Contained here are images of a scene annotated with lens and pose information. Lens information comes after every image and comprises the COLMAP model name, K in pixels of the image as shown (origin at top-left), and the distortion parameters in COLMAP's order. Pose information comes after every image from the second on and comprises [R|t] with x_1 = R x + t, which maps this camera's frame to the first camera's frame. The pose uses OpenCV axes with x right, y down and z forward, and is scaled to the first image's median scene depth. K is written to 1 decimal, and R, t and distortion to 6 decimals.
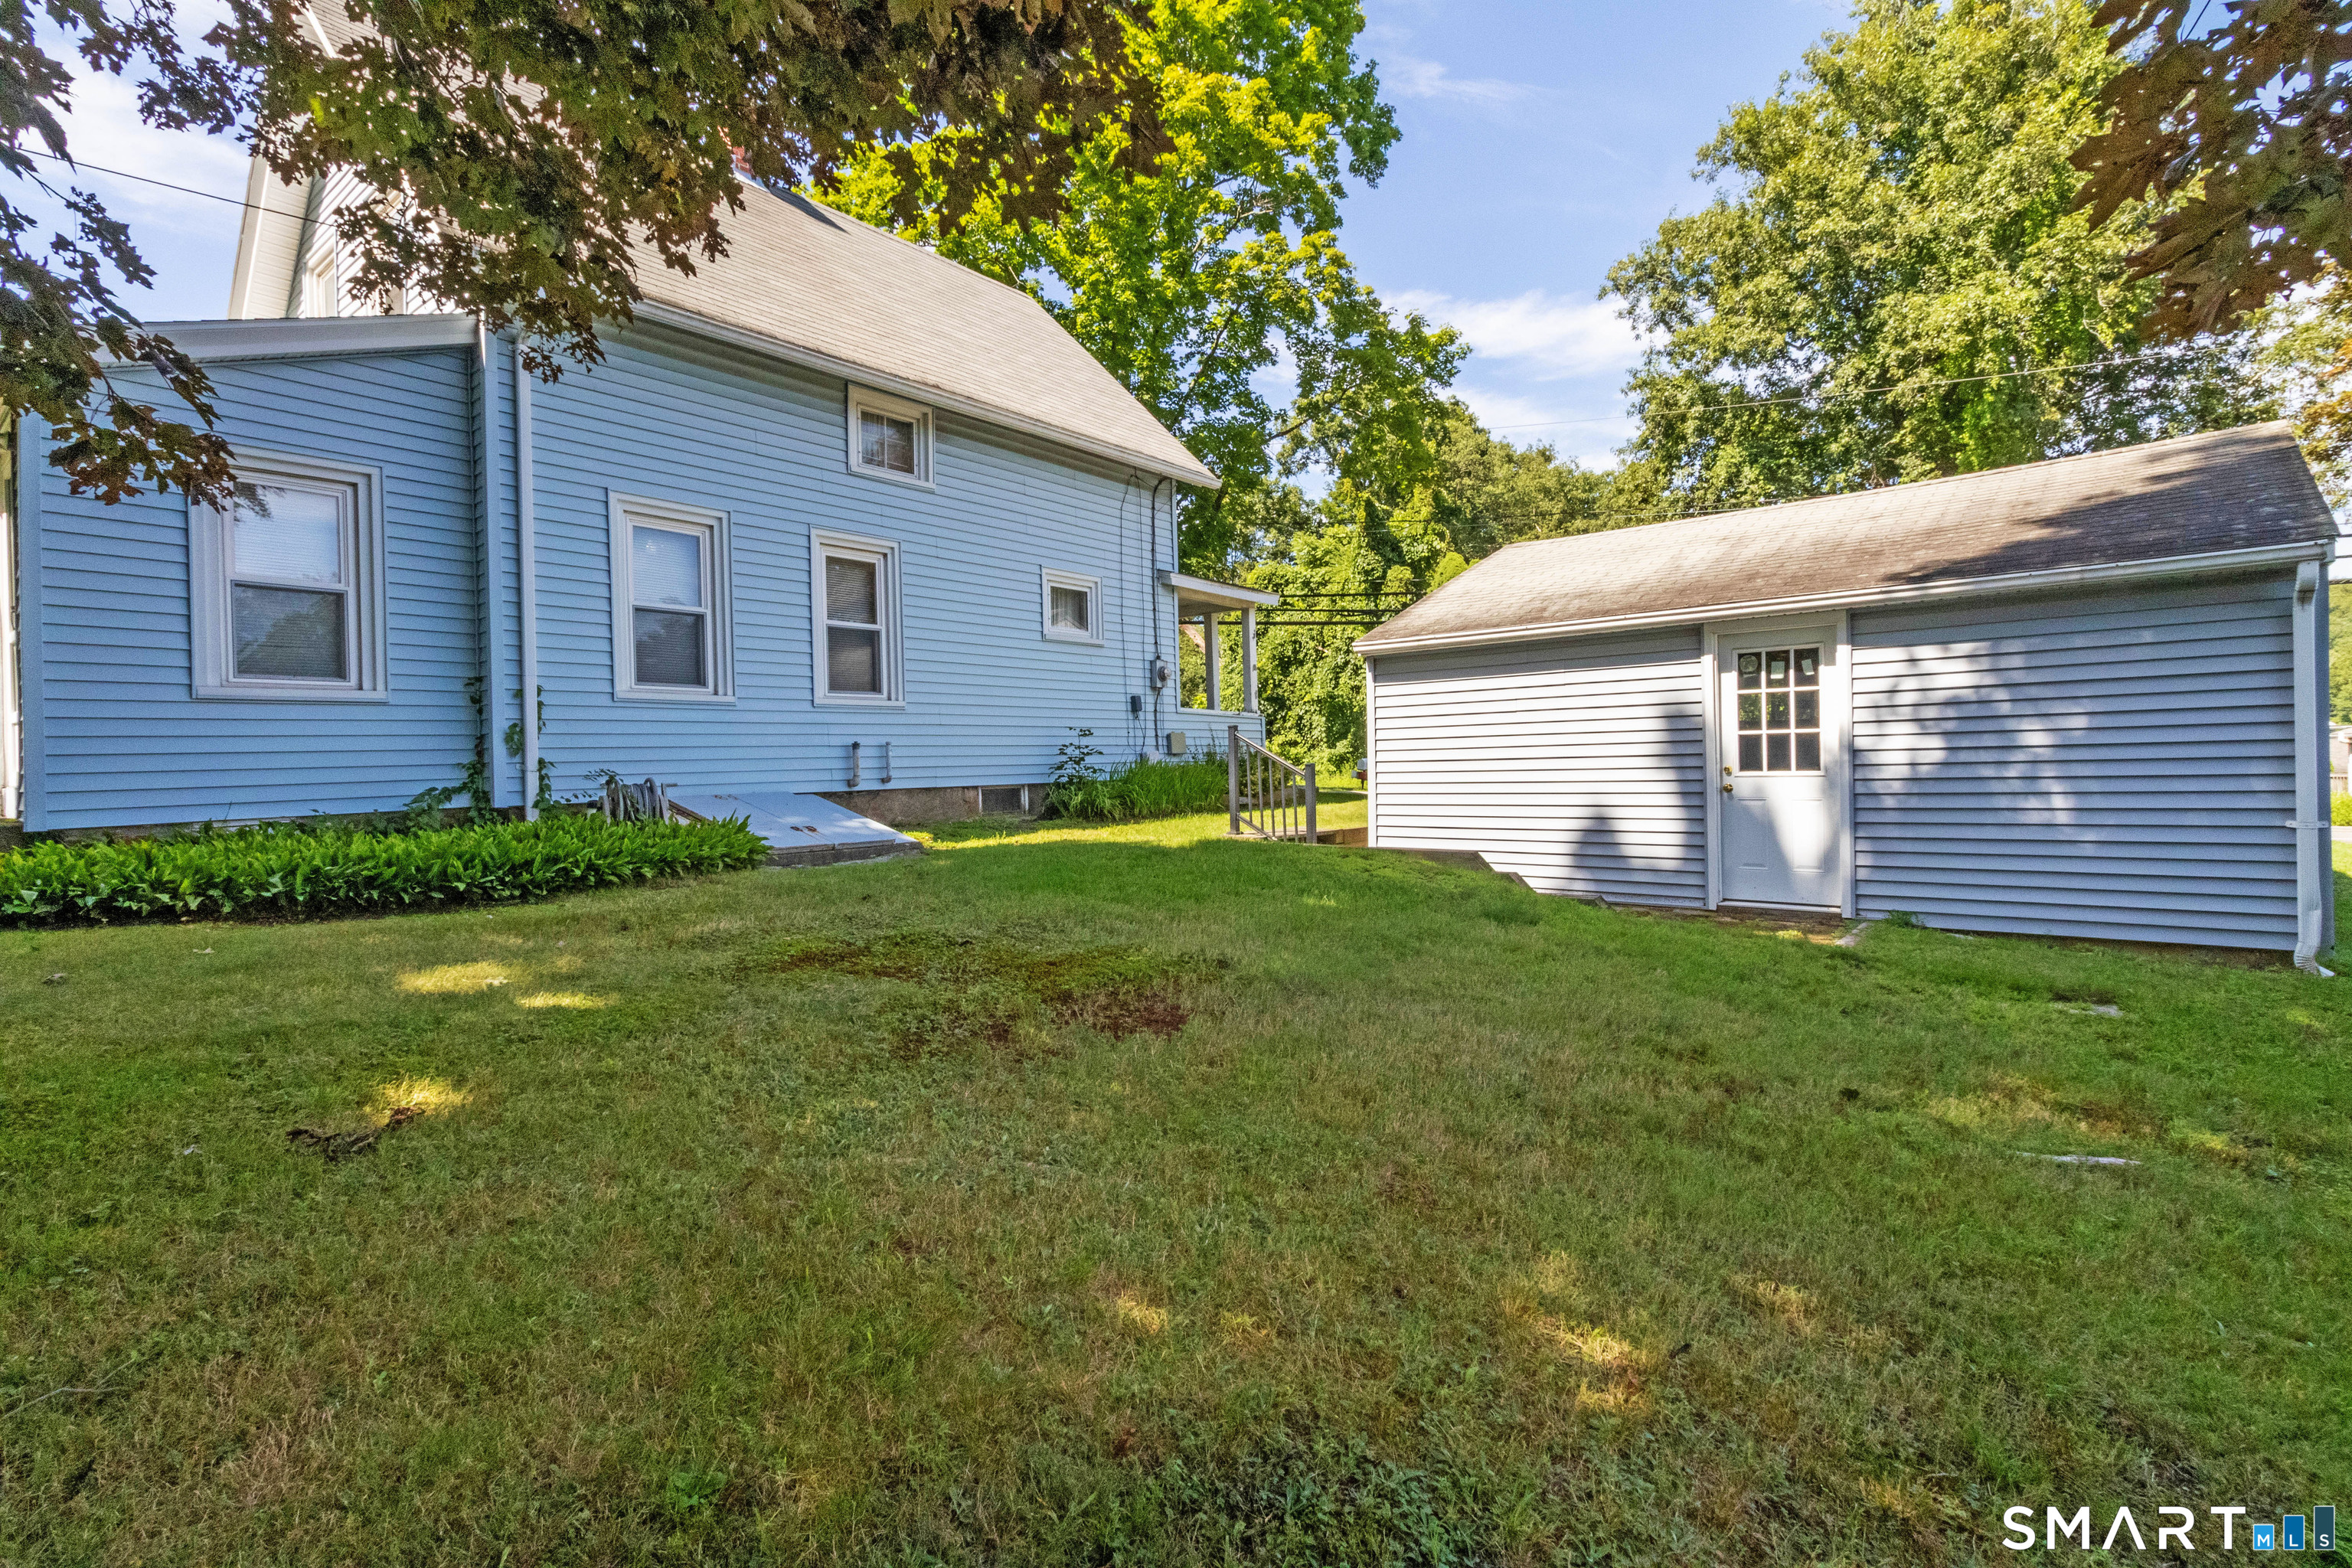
lens RADIAL K [[1080.8, 0, 1176.2], [0, 1080.8, 779.0], [0, 0, 1]] dist [0.007940, -0.001218]
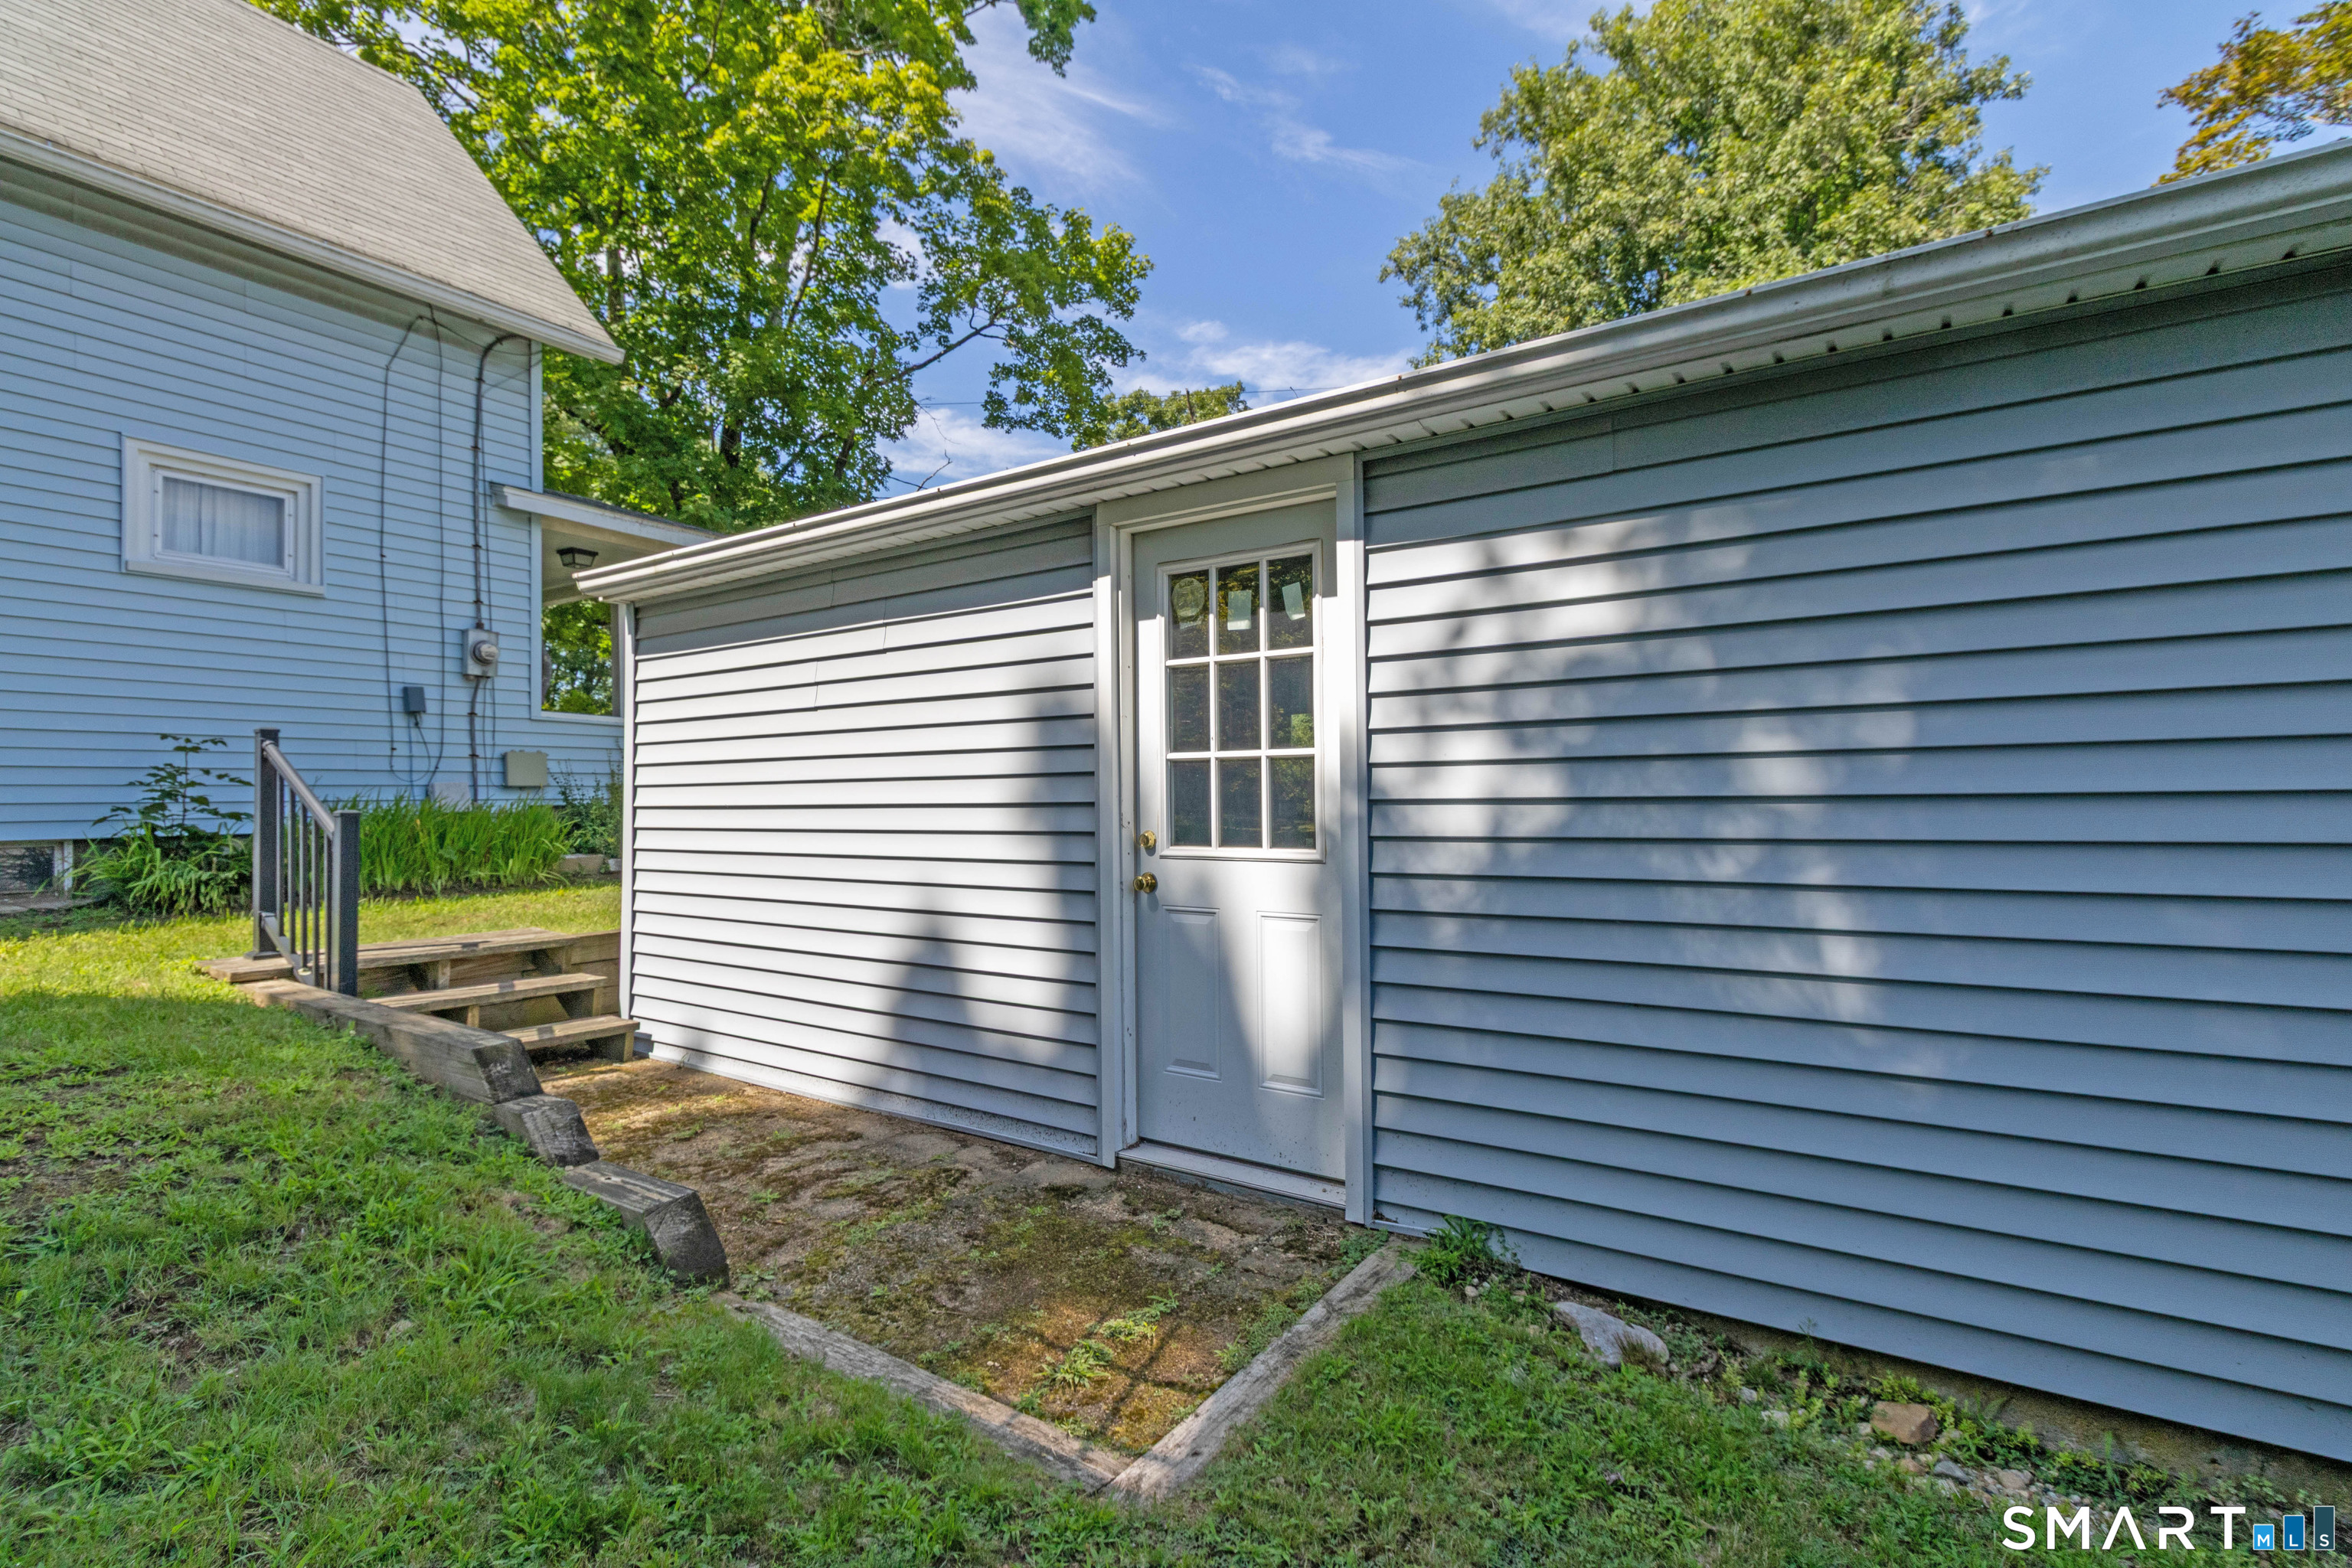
lens RADIAL K [[1080.8, 0, 1158.6], [0, 1080.8, 784.4], [0, 0, 1]] dist [0.007940, -0.001218]
pose [[0.993897, 0.011757, 0.109683, 0.335632], [-0.009285, 0.999692, -0.023014, -0.015195], [-0.109920, 0.021855, 0.993700, 0.408246]]
